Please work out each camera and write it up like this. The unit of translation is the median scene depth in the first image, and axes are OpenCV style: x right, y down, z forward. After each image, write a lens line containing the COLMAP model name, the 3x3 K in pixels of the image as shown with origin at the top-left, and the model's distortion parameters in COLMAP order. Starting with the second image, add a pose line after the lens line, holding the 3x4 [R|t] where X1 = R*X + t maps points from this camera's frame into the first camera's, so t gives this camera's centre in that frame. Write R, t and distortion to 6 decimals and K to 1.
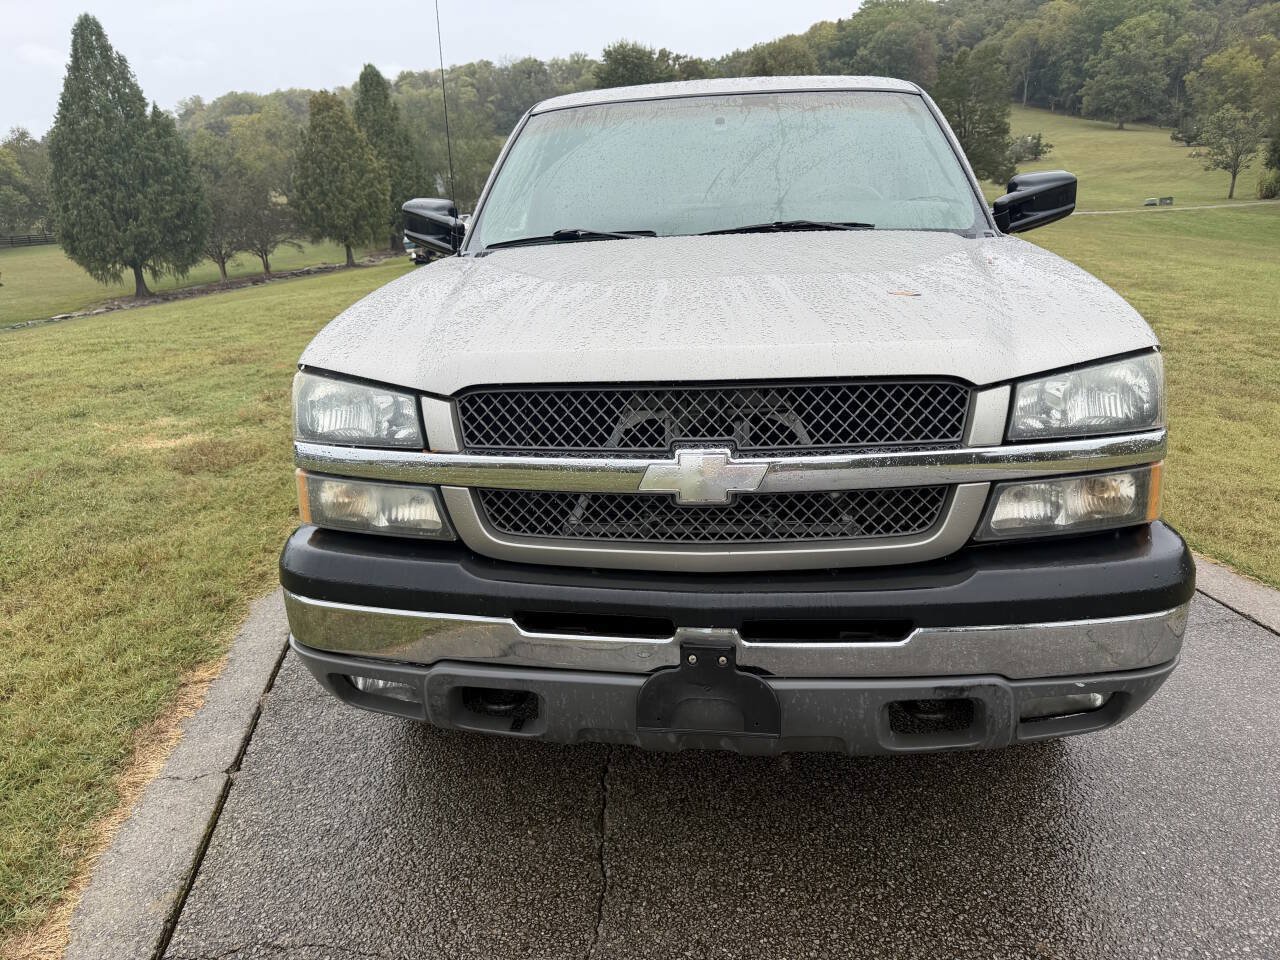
lens RADIAL K [[906.4, 0, 636.4], [0, 906.4, 483.3], [0, 0, 1]] dist [0.025486, -0.029459]
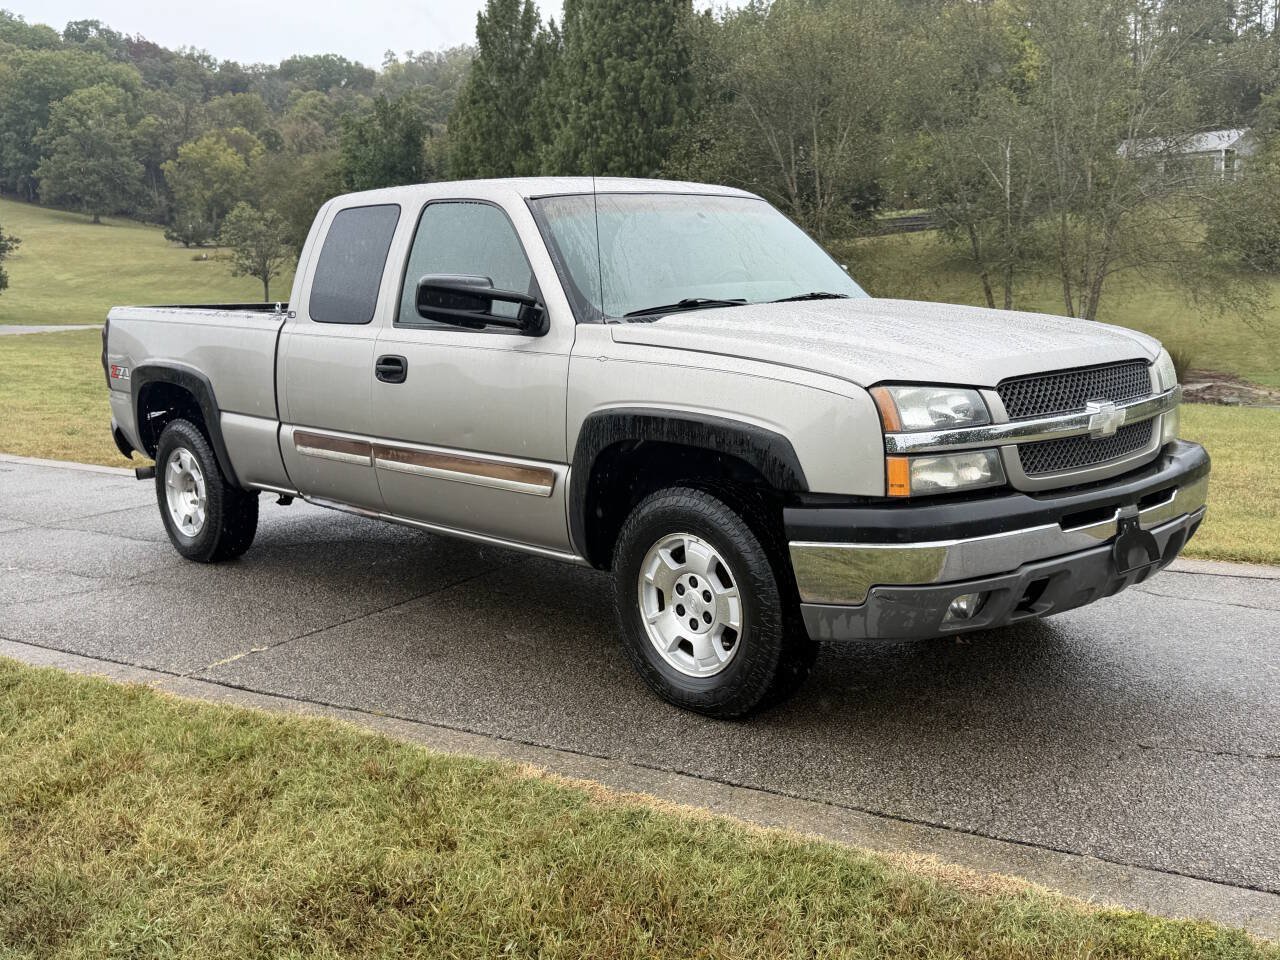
lens RADIAL K [[1261.9, 0, 633.0], [0, 1261.9, 476.7], [0, 0, 1]] dist [0.154426, -0.333063]
pose [[0.650549, -0.098897, 0.752998, -1.145238], [0.227631, 0.971293, -0.069094, 0.030327], [-0.724548, 0.216355, 0.654385, 0.040223]]
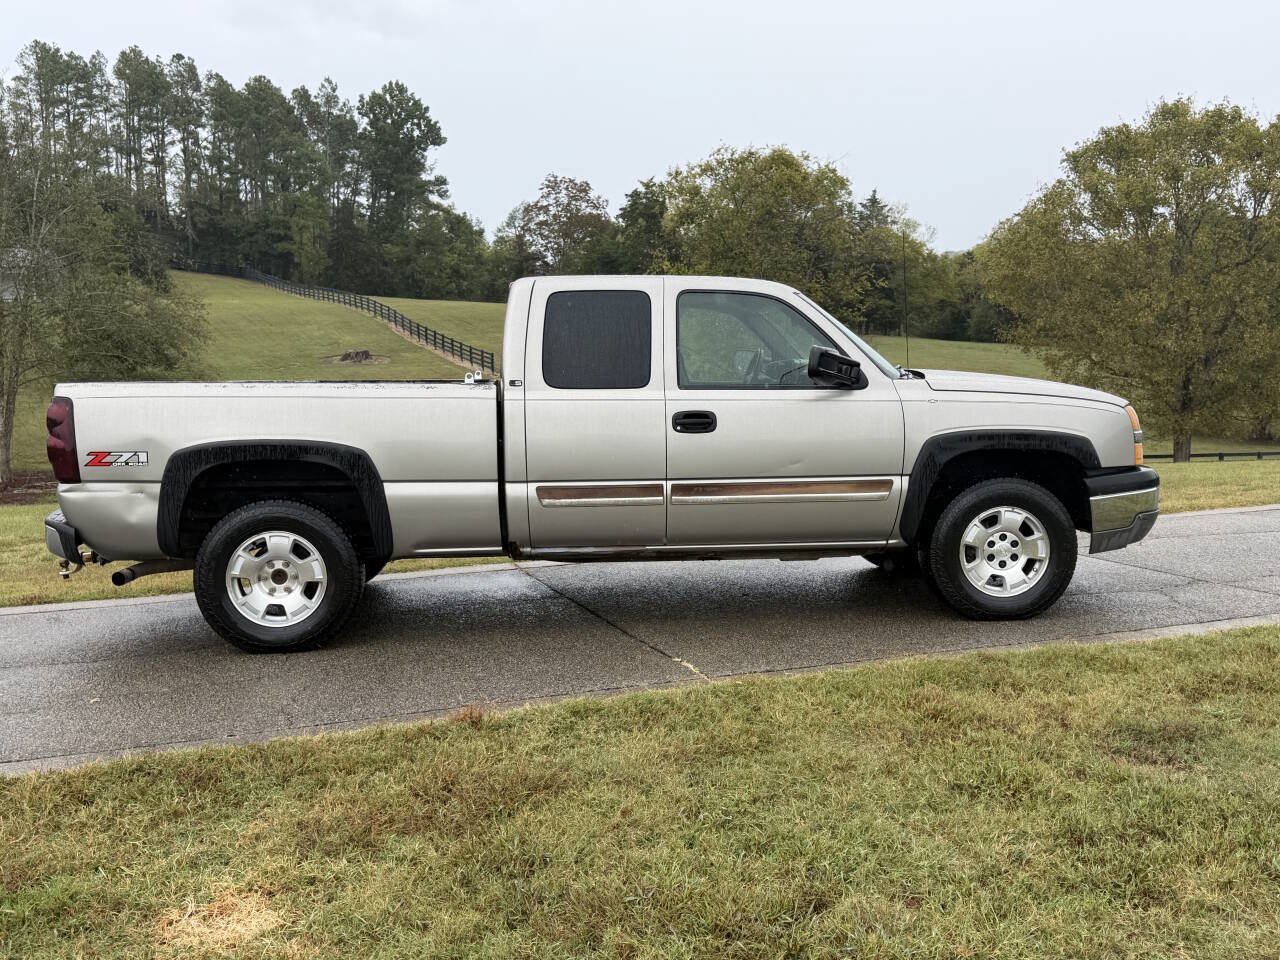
lens RADIAL K [[1251.1, 0, 643.9], [0, 1251.1, 483.7], [0, 0, 1]] dist [0.160428, -0.319314]
pose [[-0.199799, -0.053841, 0.978357, -1.991738], [0.313964, 0.942325, 0.115976, -0.419839], [-0.928174, 0.330341, -0.171371, 1.639588]]
